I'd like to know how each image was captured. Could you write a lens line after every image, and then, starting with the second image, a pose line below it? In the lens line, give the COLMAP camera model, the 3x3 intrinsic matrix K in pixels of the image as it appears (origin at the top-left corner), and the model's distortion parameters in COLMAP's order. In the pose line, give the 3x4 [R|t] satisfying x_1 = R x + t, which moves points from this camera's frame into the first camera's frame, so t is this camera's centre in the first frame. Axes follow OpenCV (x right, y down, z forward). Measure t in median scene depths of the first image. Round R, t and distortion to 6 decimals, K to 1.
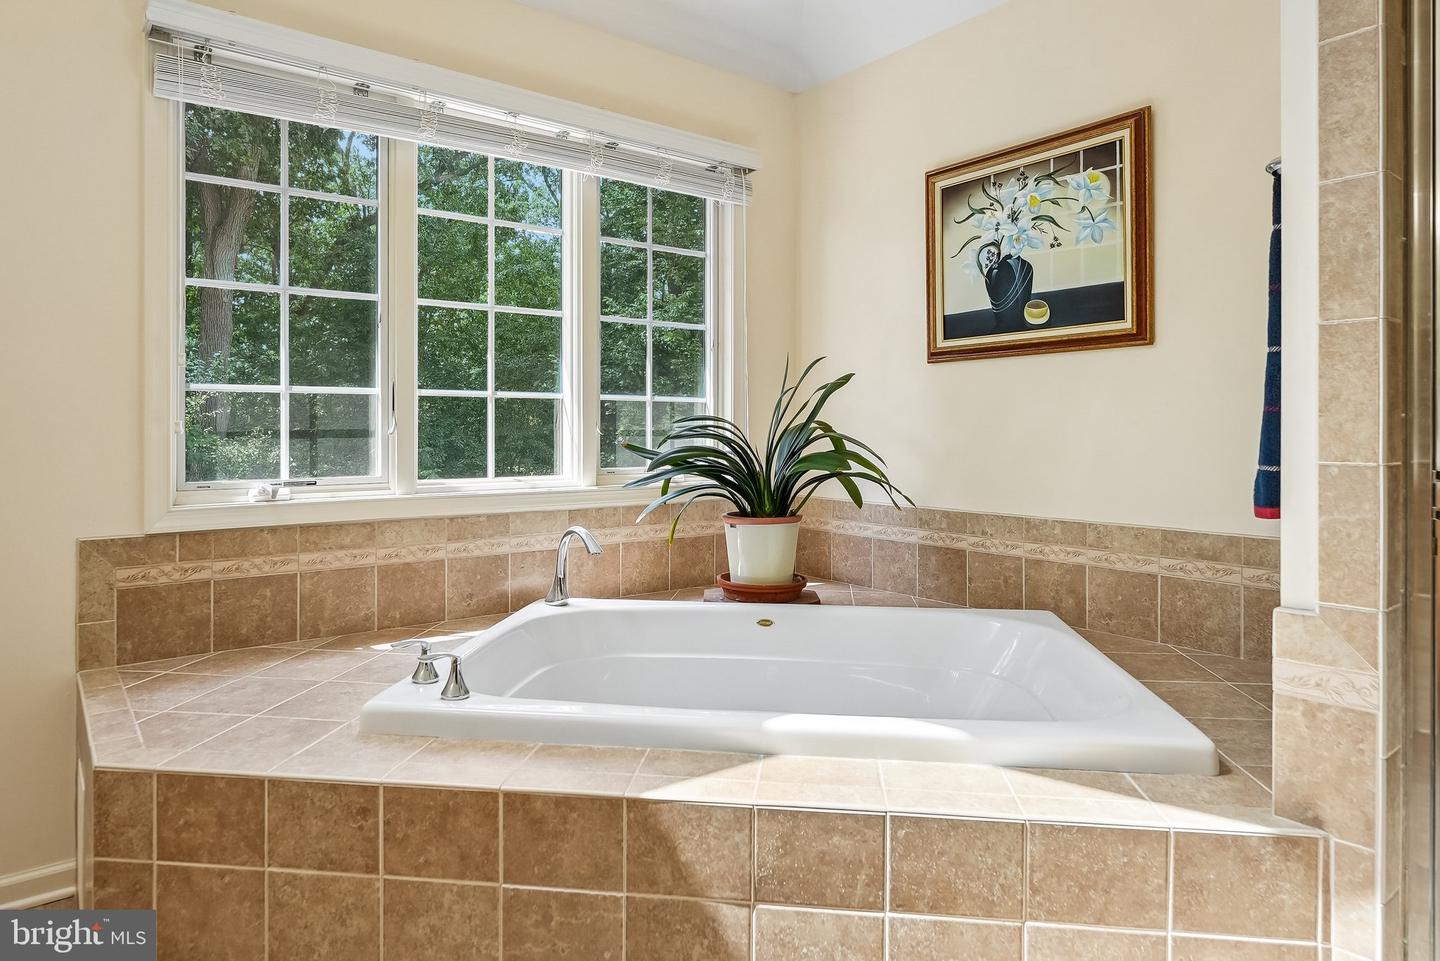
lens RADIAL K [[879.5, 0, 706.0], [0, 879.5, 427.4], [0, 0, 1]] dist [0.000124, -0.003719]
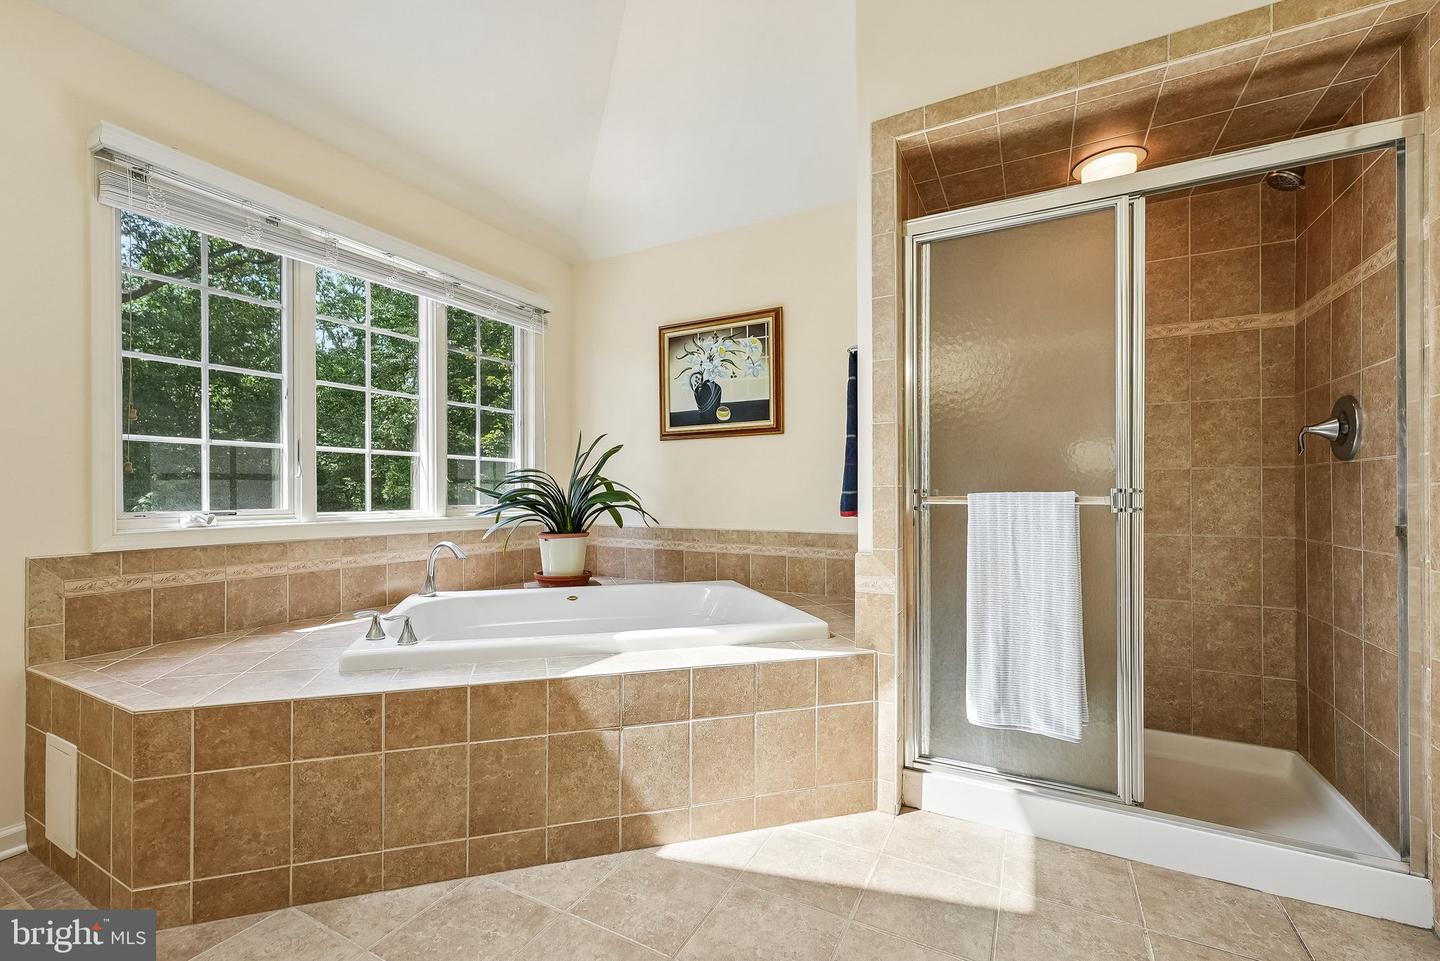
lens RADIAL K [[624.8, 0, 715.8], [0, 624.8, 487.1], [0, 0, 1]] dist [0.003473, -0.000804]
pose [[0.909430, 0.003829, 0.415839, -0.195399], [-0.000309, 0.999964, -0.008532, 0.034101], [-0.415857, 0.007631, 0.909398, -0.167161]]
